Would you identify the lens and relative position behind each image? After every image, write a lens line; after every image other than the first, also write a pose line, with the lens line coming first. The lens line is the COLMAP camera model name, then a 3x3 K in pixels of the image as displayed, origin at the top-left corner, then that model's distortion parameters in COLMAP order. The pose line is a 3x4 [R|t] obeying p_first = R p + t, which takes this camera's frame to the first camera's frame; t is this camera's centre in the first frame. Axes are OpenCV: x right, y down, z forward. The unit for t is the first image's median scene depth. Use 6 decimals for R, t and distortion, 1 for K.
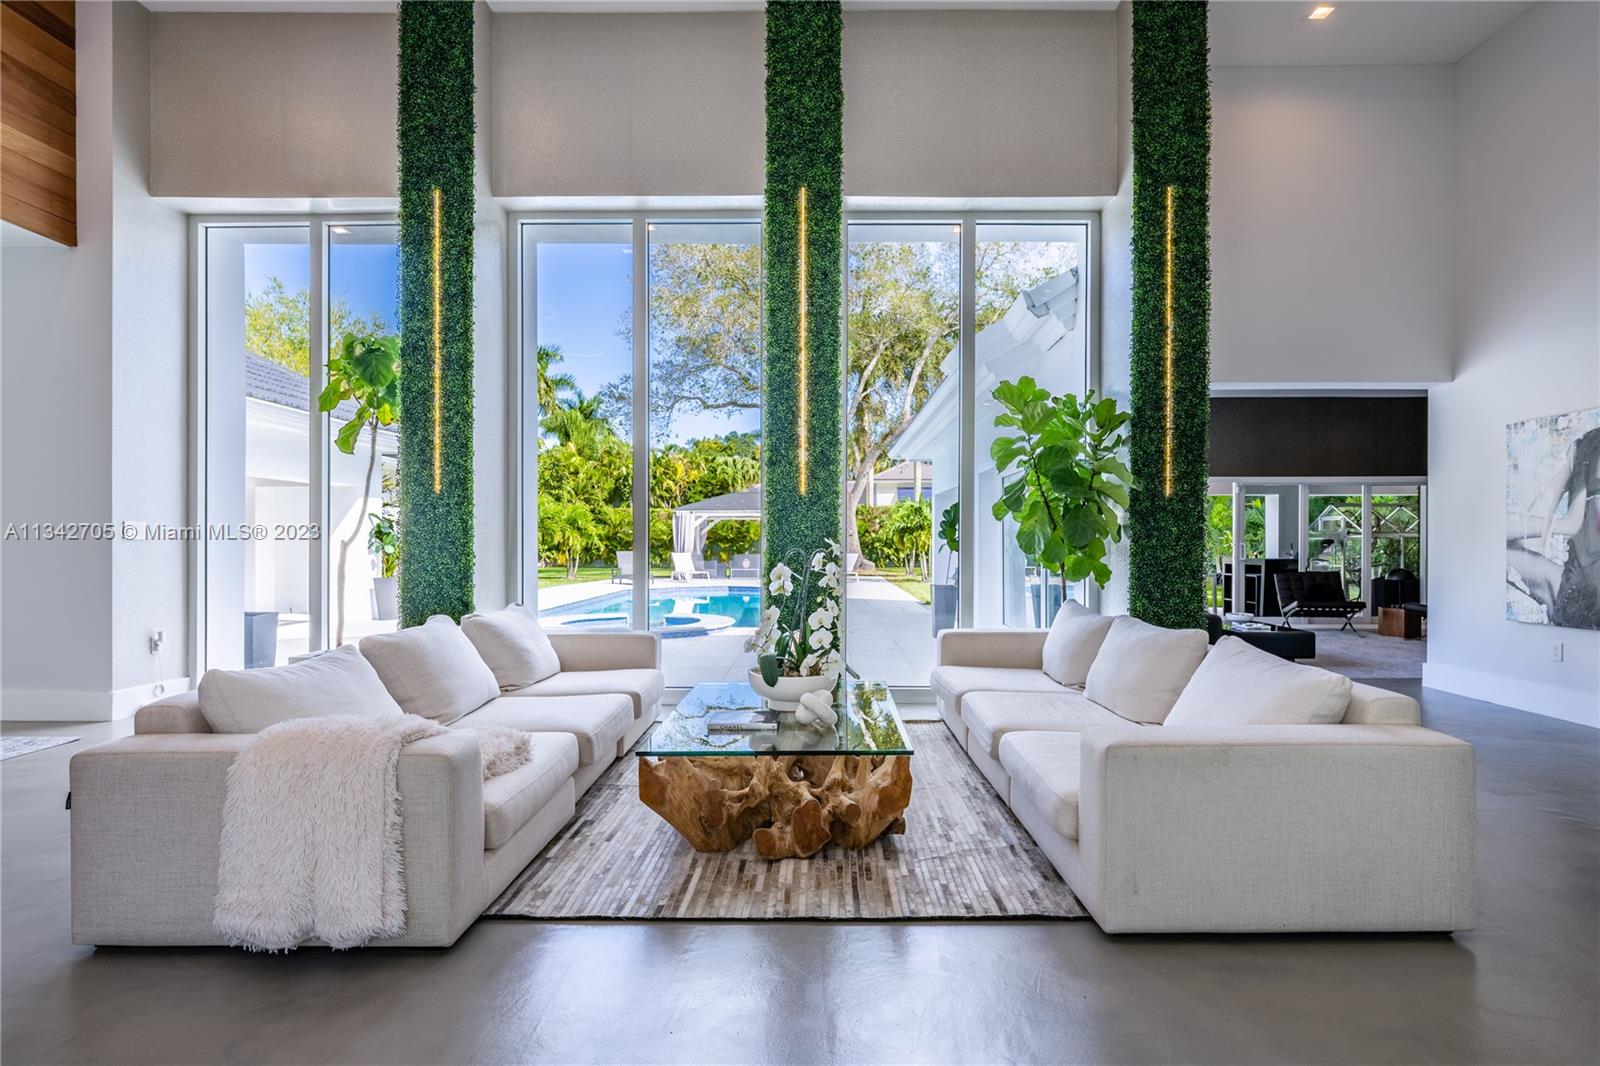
lens RADIAL K [[791.1, 0, 803.7], [0, 791.1, 544.3], [0, 0, 1]] dist [-0.004190, 0.000460]
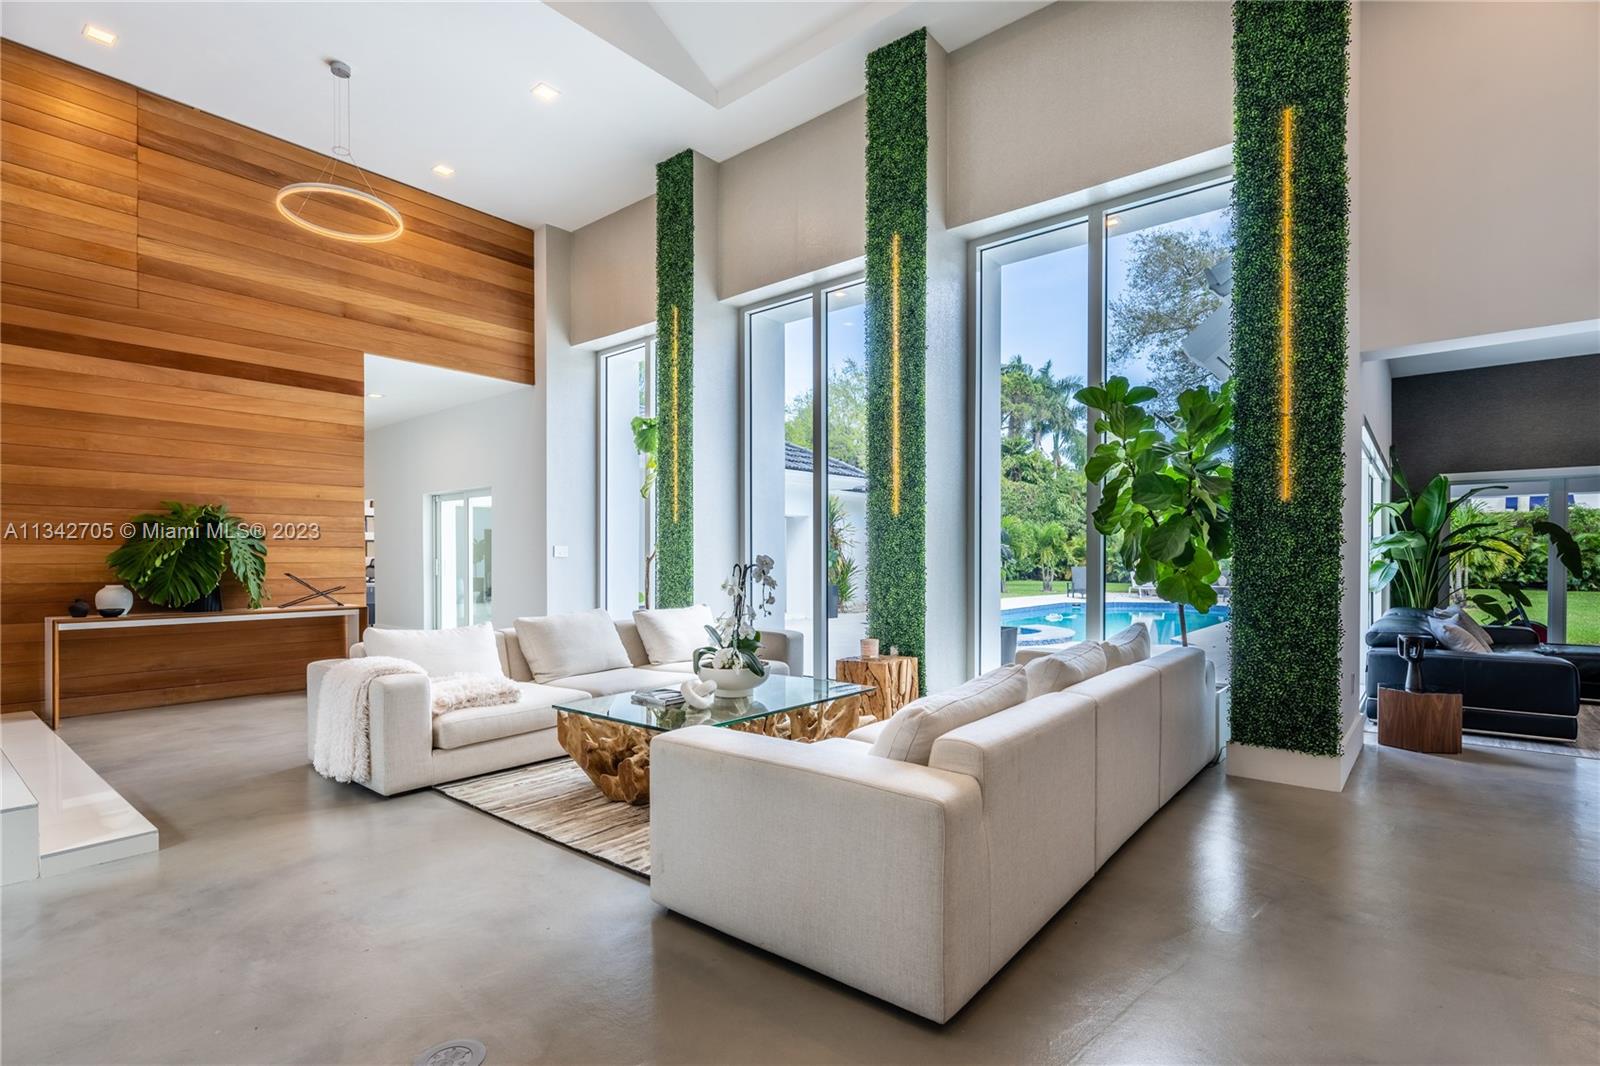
lens RADIAL K [[753.1, 0, 800.5], [0, 753.1, 544.6], [0, 0, 1]] dist [-0.004862, -0.001600]
pose [[0.770029, -0.010184, -0.637927, 0.565619], [0.020466, 0.999752, 0.008744, -0.032594], [0.637680, -0.019789, 0.770047, 0.100459]]
